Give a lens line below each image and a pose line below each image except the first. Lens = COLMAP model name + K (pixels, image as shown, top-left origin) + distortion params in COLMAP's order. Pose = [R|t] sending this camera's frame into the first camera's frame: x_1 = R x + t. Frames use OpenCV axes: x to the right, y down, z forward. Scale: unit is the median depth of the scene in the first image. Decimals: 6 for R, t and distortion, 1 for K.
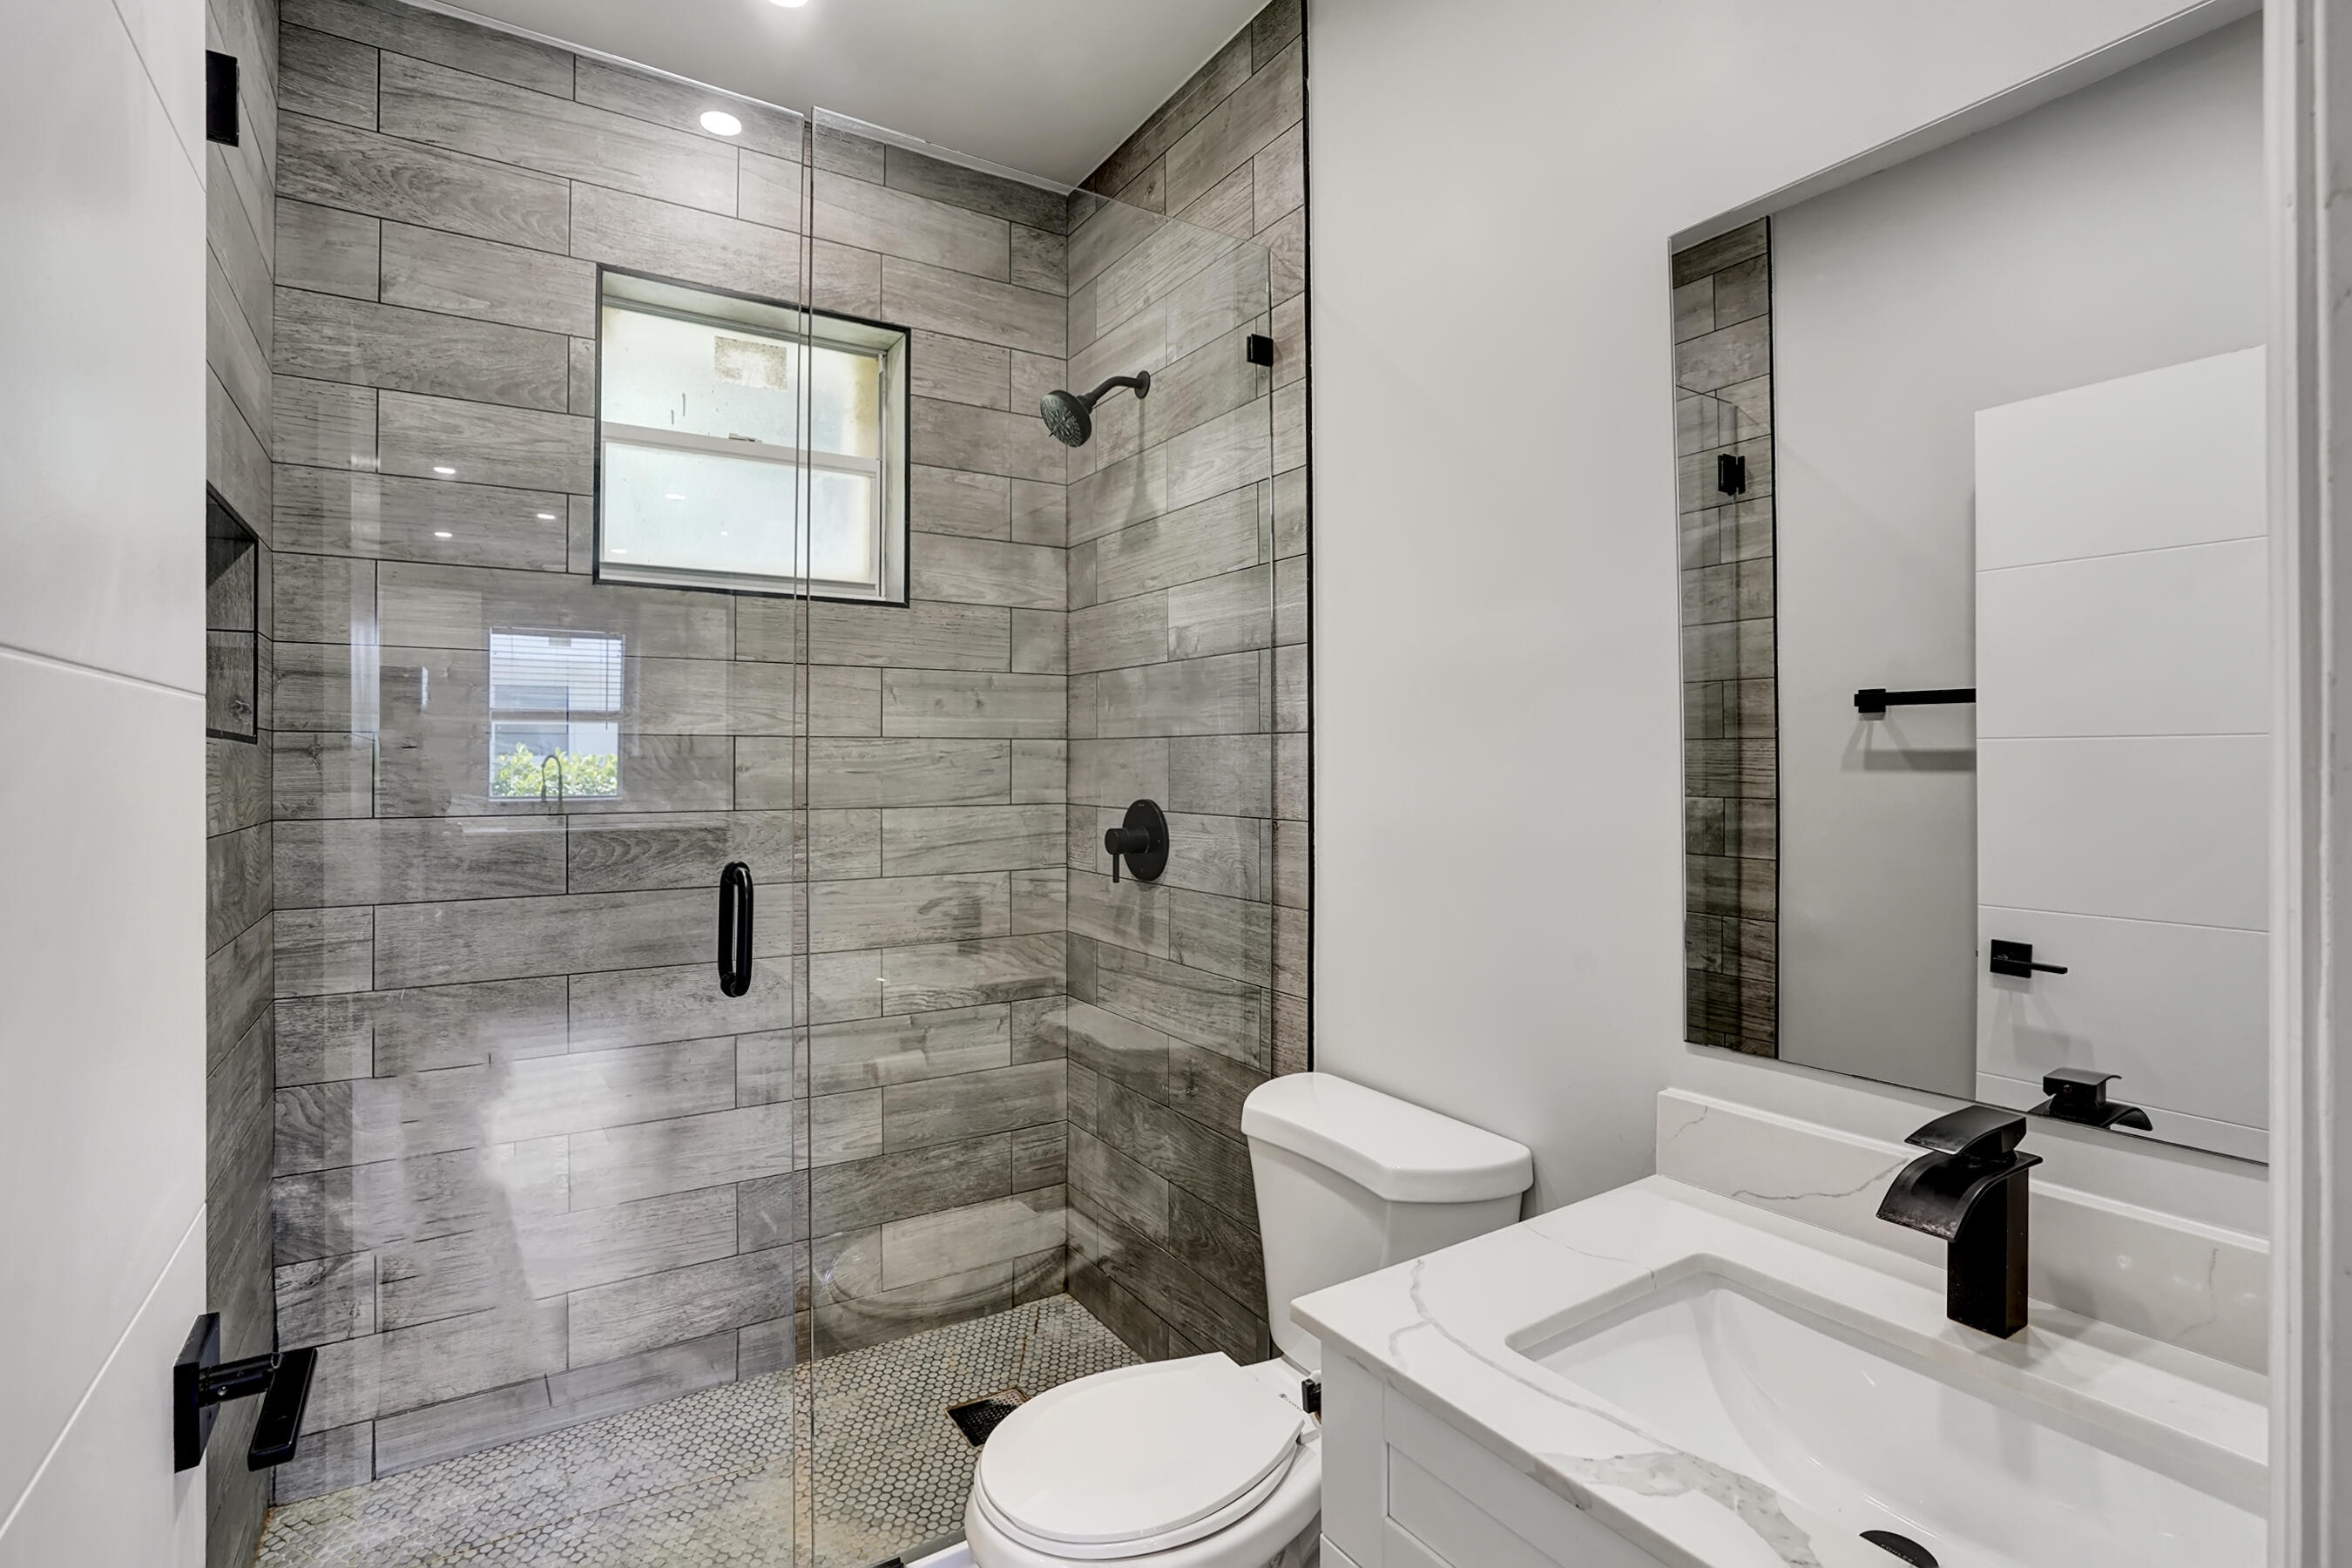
lens RADIAL K [[1105.5, 0, 1178.5], [0, 1105.5, 750.4], [0, 0, 1]] dist [-0.037294, 0.015507]
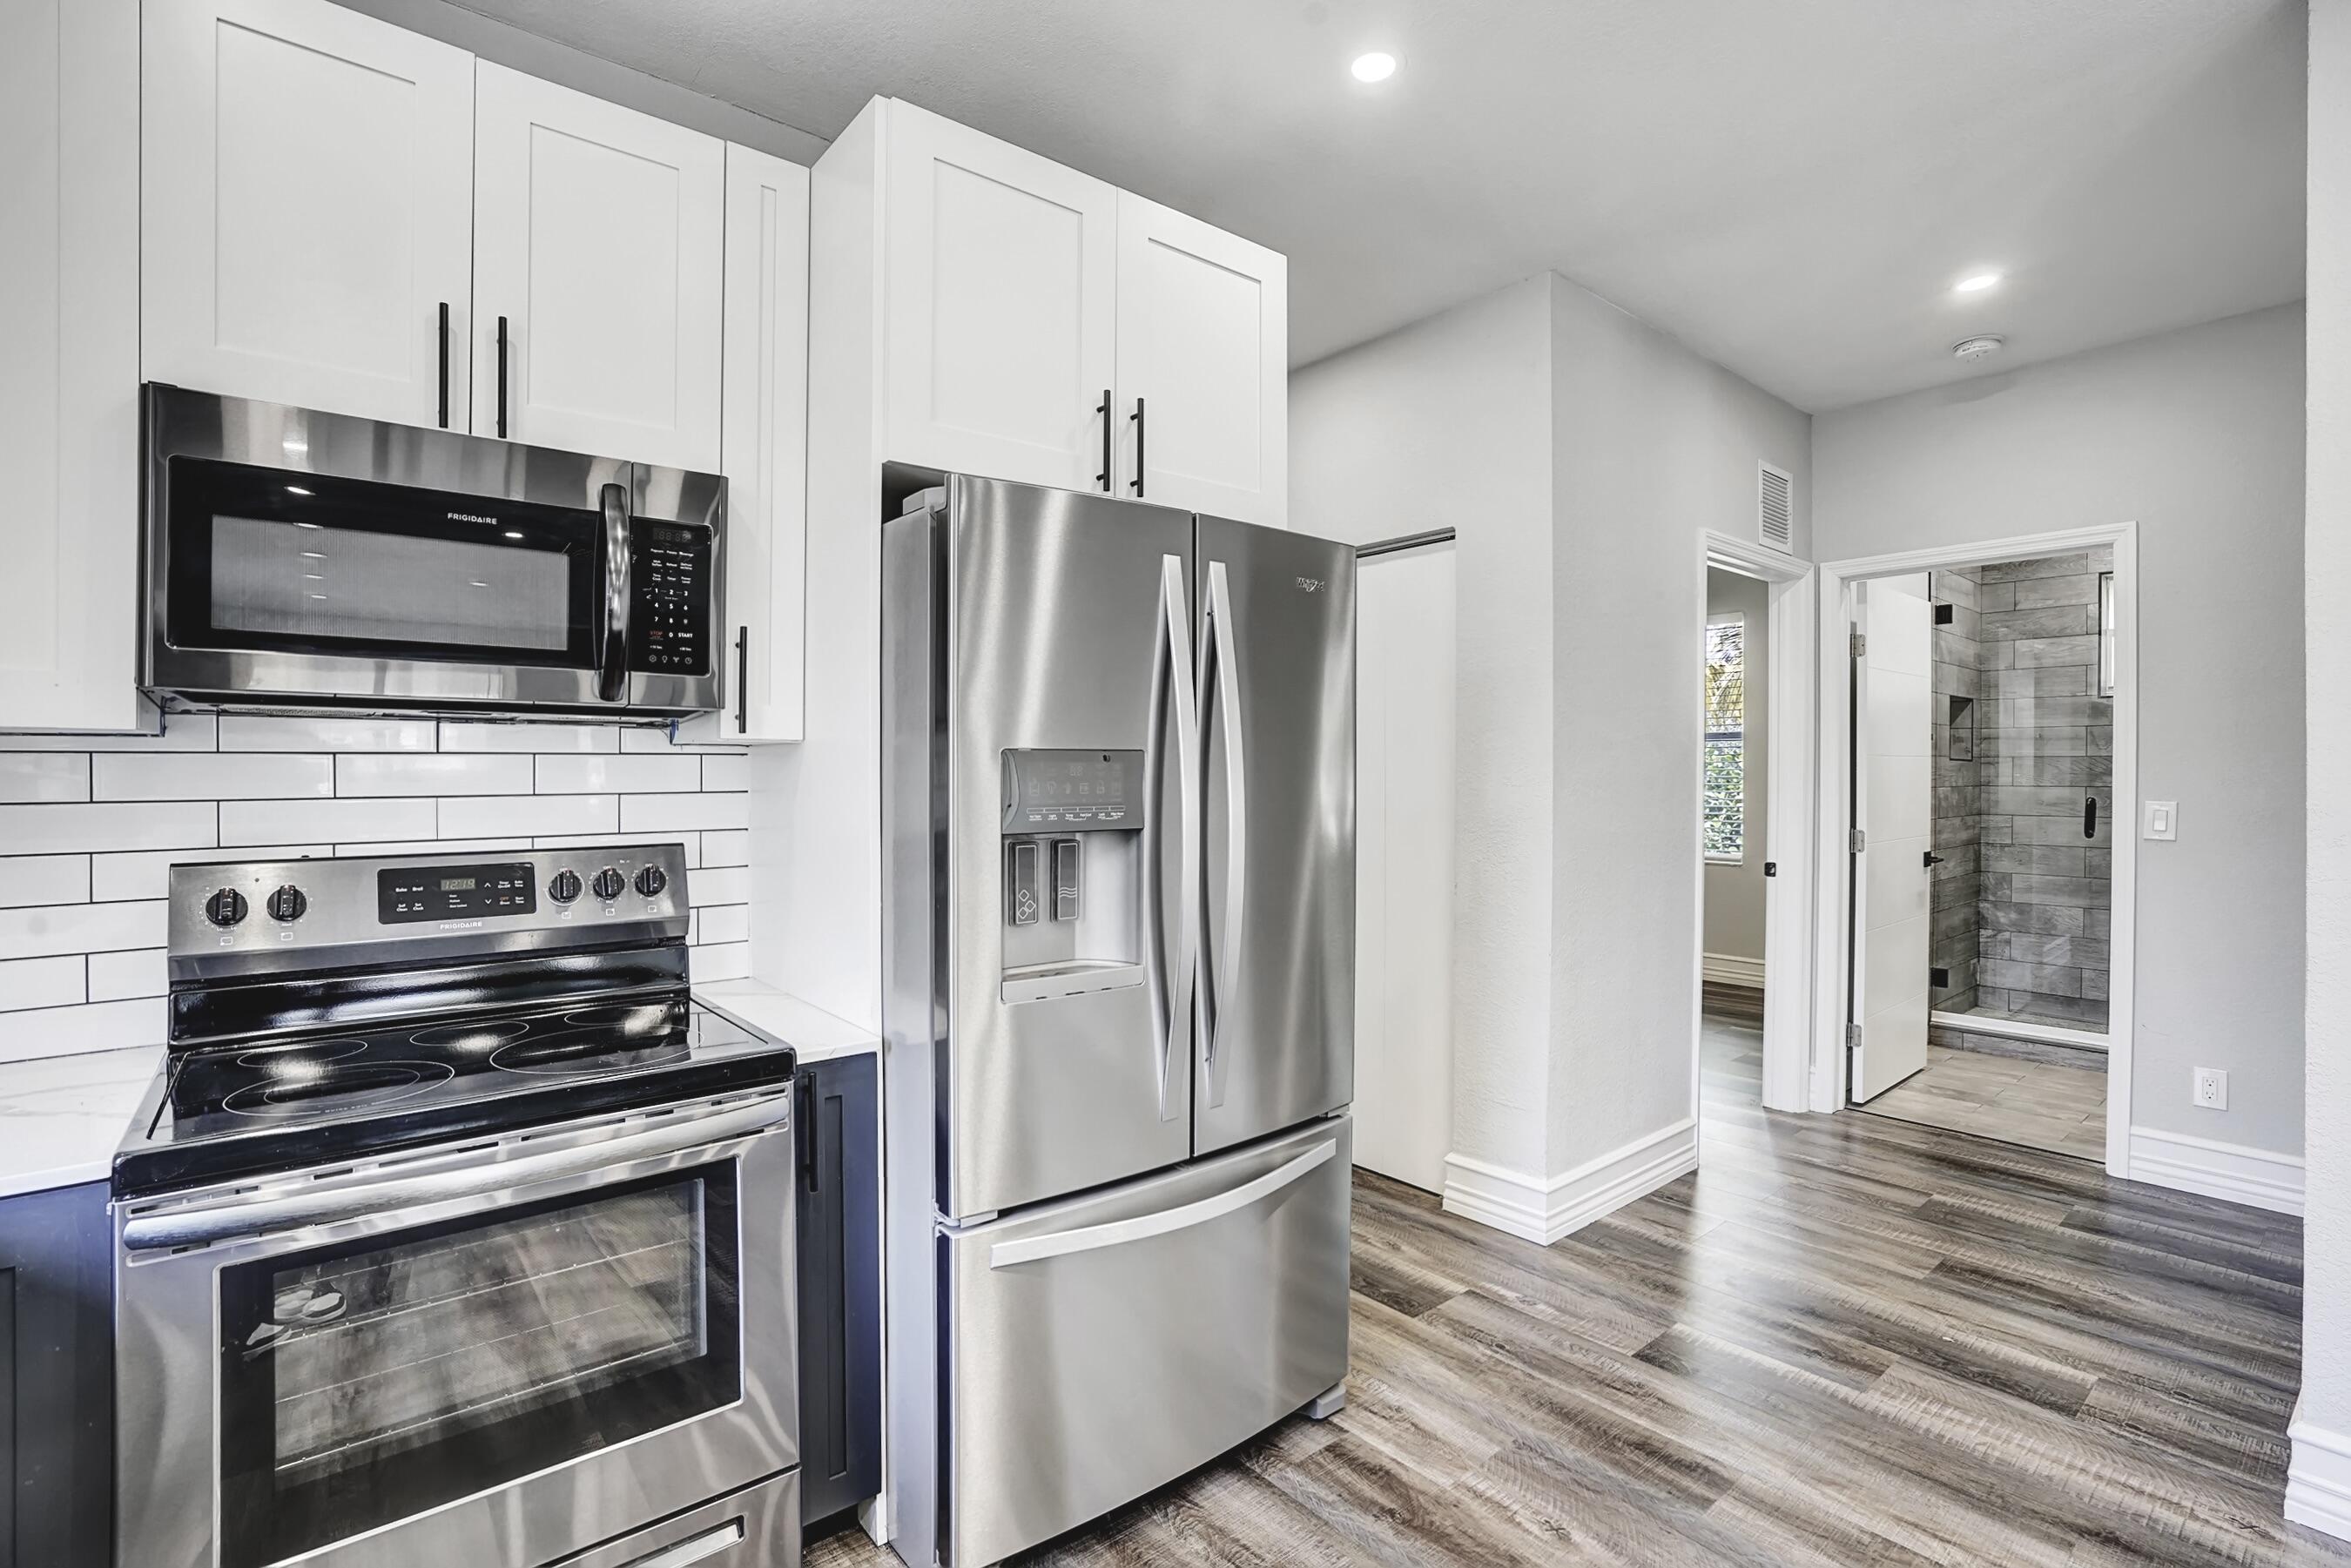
lens RADIAL K [[1105.0, 0, 1180.8], [0, 1105.0, 779.1], [0, 0, 1]] dist [-0.037294, 0.015507]
pose [[0.132135, 0.010570, -0.991175, 1.766747], [-0.000232, 0.999943, 0.010633, 0.012767], [0.991232, -0.001175, 0.132130, -1.528098]]
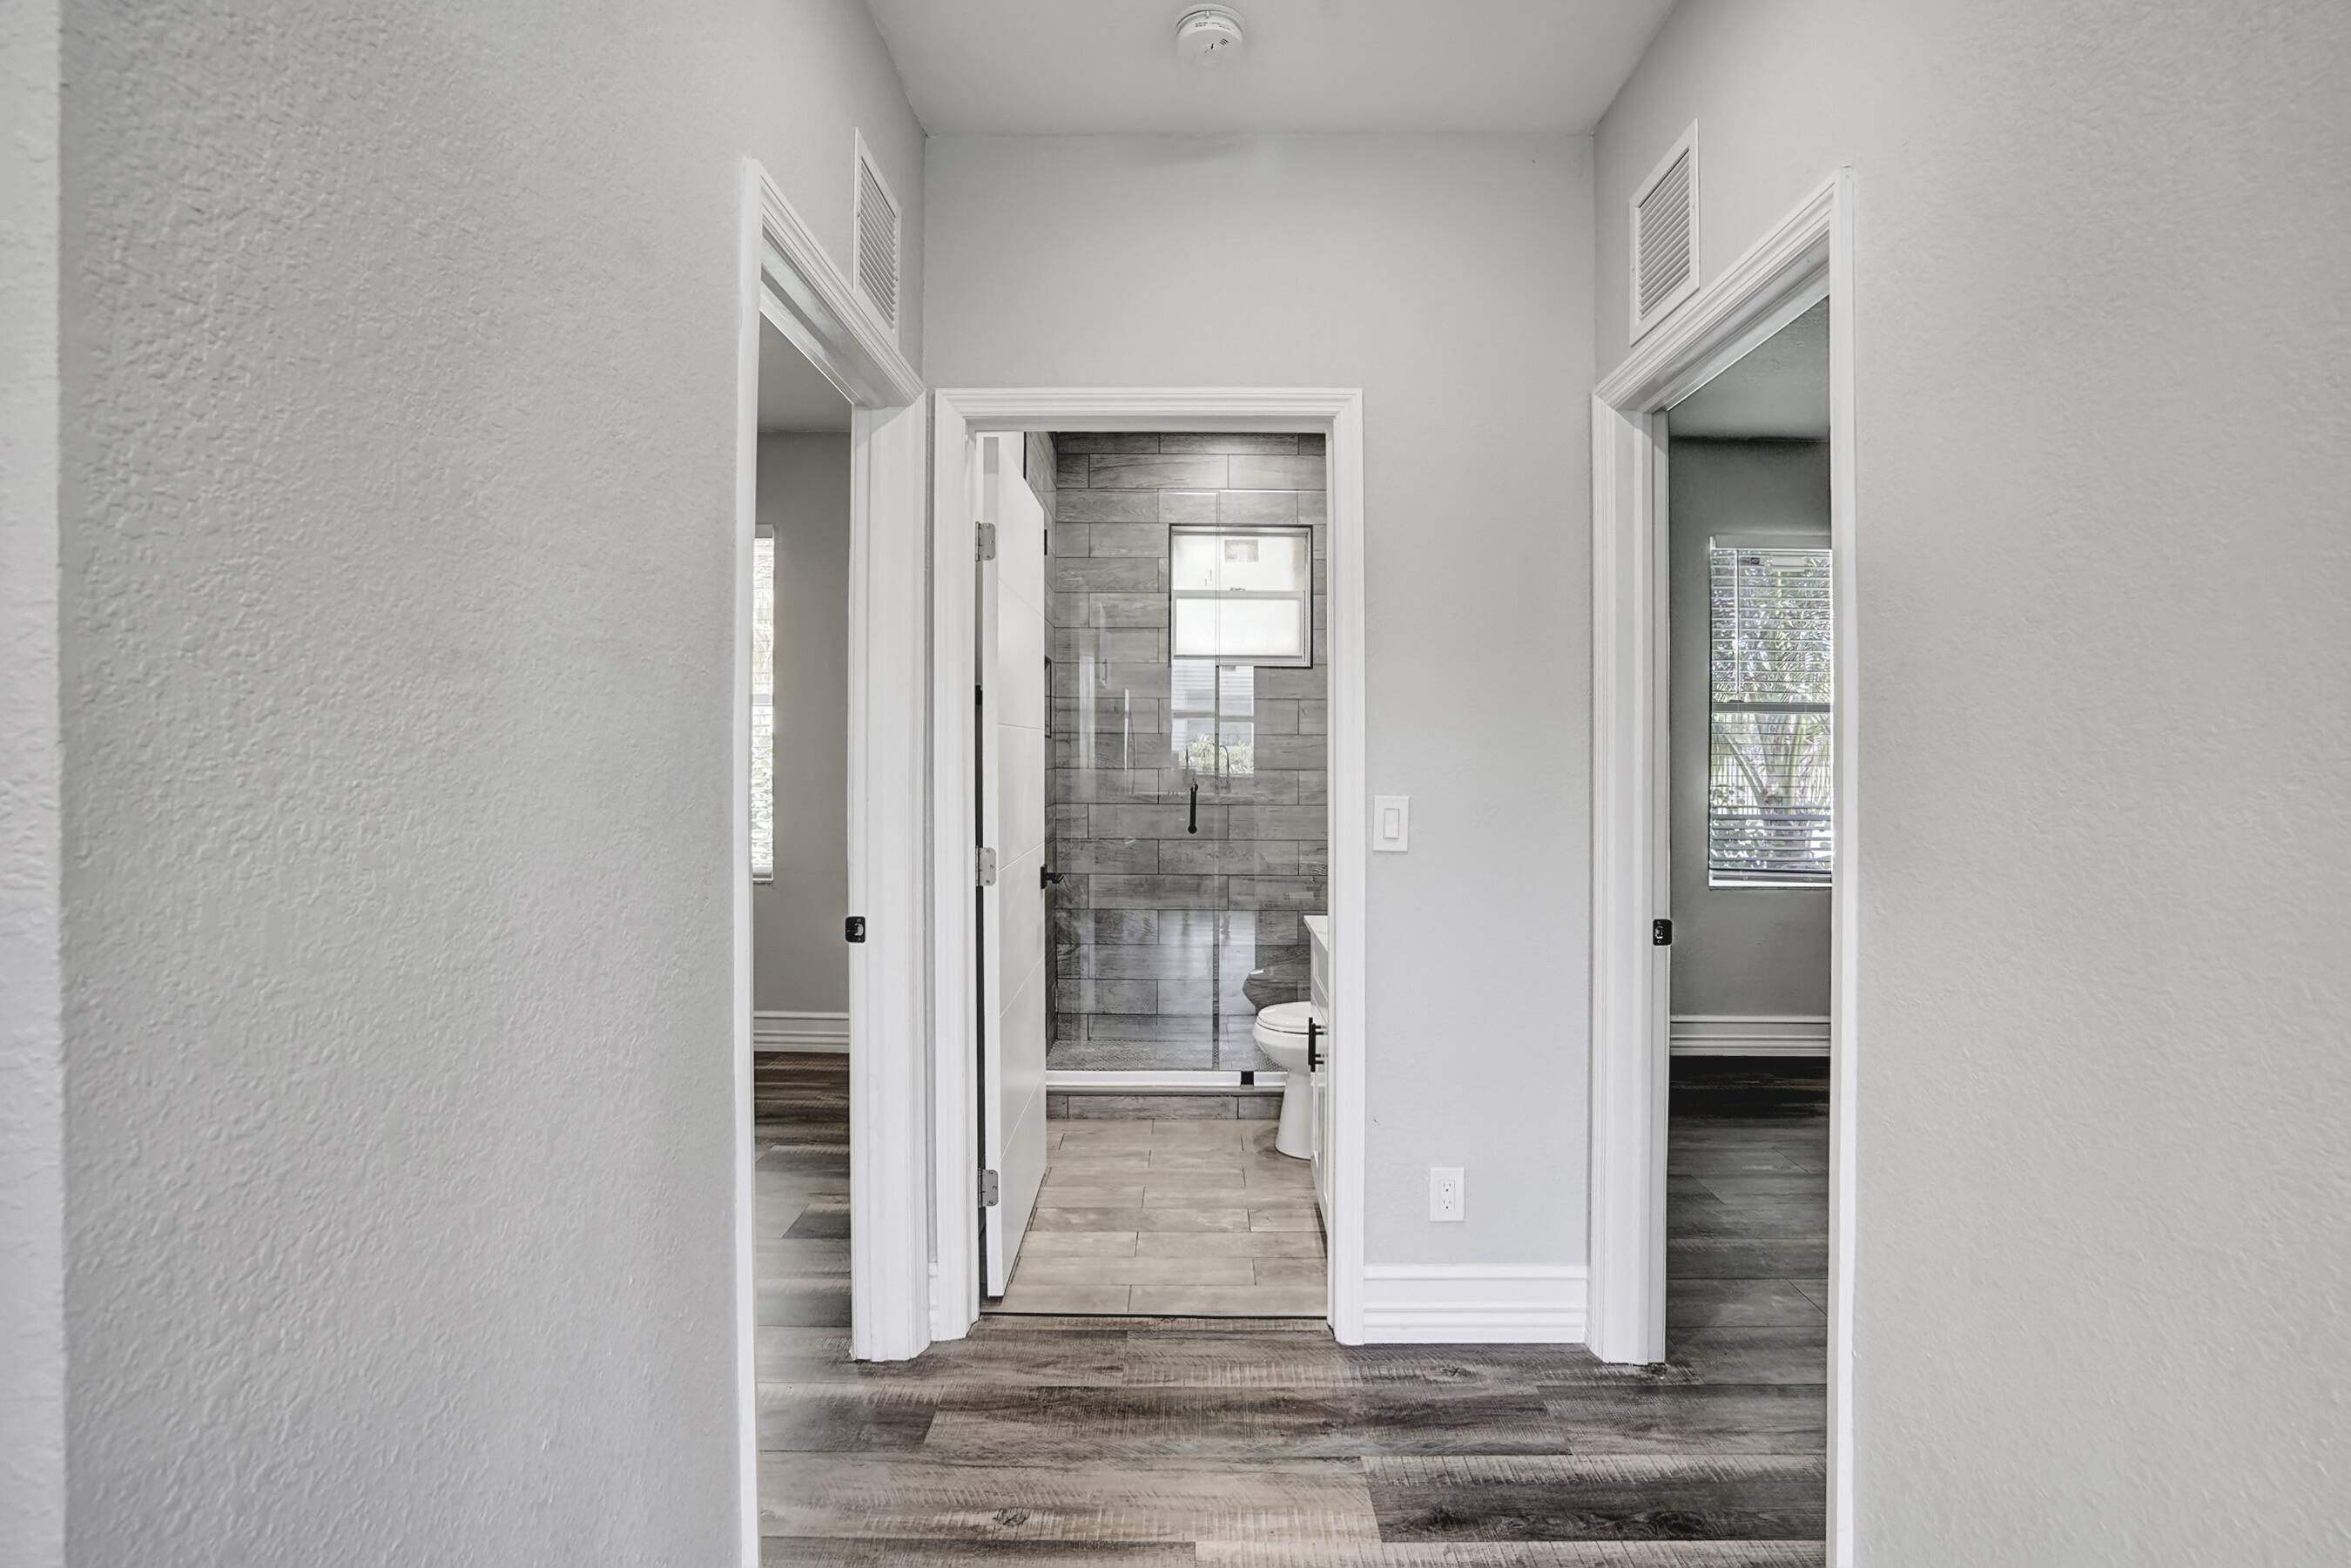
lens RADIAL K [[1105.0, 0, 1192.7], [0, 1105.0, 771.7], [0, 0, 1]] dist [-0.037294, 0.015507]
pose [[0.841629, 0.013142, -0.539896, 0.754220], [-0.001649, 0.999762, 0.021766, 0.013965], [0.540053, -0.017429, 0.841450, -0.910556]]
